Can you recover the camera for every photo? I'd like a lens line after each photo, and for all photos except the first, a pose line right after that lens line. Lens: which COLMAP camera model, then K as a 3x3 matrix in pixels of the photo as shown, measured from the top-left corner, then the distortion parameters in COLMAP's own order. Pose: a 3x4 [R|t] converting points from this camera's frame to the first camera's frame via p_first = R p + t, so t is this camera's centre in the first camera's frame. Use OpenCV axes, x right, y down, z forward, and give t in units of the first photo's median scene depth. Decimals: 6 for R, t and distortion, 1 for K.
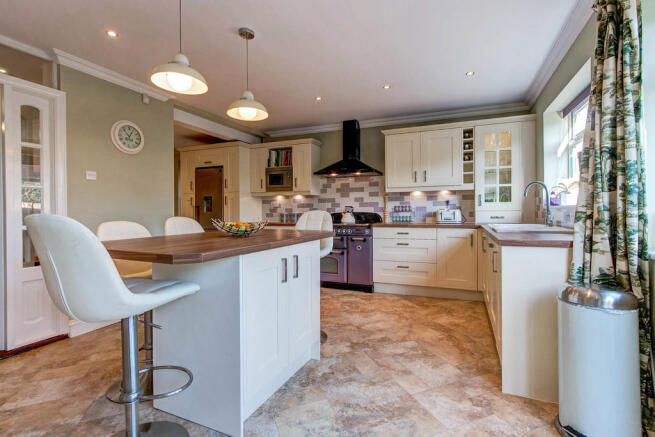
lens RADIAL K [[303.8, 0, 330.3], [0, 303.8, 215.2], [0, 0, 1]] dist [-0.003385, -0.000319]
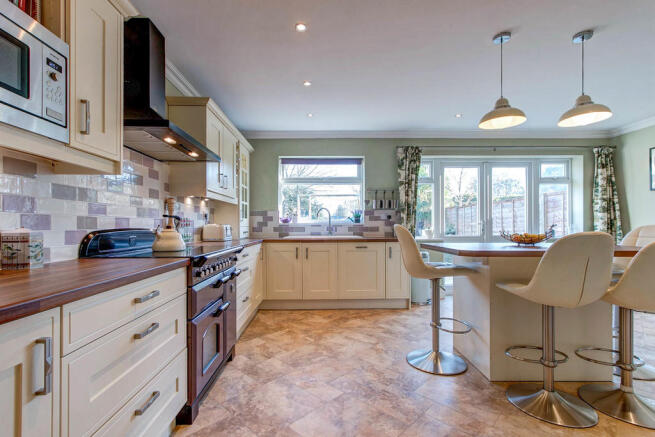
lens RADIAL K [[303.8, 0, 321.6], [0, 303.8, 227.7], [0, 0, 1]] dist [-0.003385, -0.000319]
pose [[-0.405461, 0.010486, 0.914052, -0.740250], [0.019510, 0.999806, -0.002815, -0.007156], [-0.913904, 0.016691, -0.405587, 1.551591]]
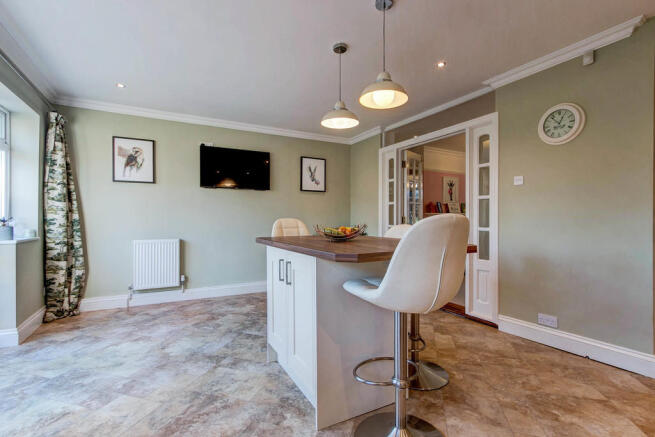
lens RADIAL K [[303.8, 0, 330.0], [0, 303.8, 218.2], [0, 0, 1]] dist [-0.003385, -0.000319]
pose [[-0.604759, 0.002317, -0.796406, 0.391351], [-0.004772, 0.999967, 0.006533, -0.010174], [0.796395, 0.007751, -0.604728, 1.130572]]
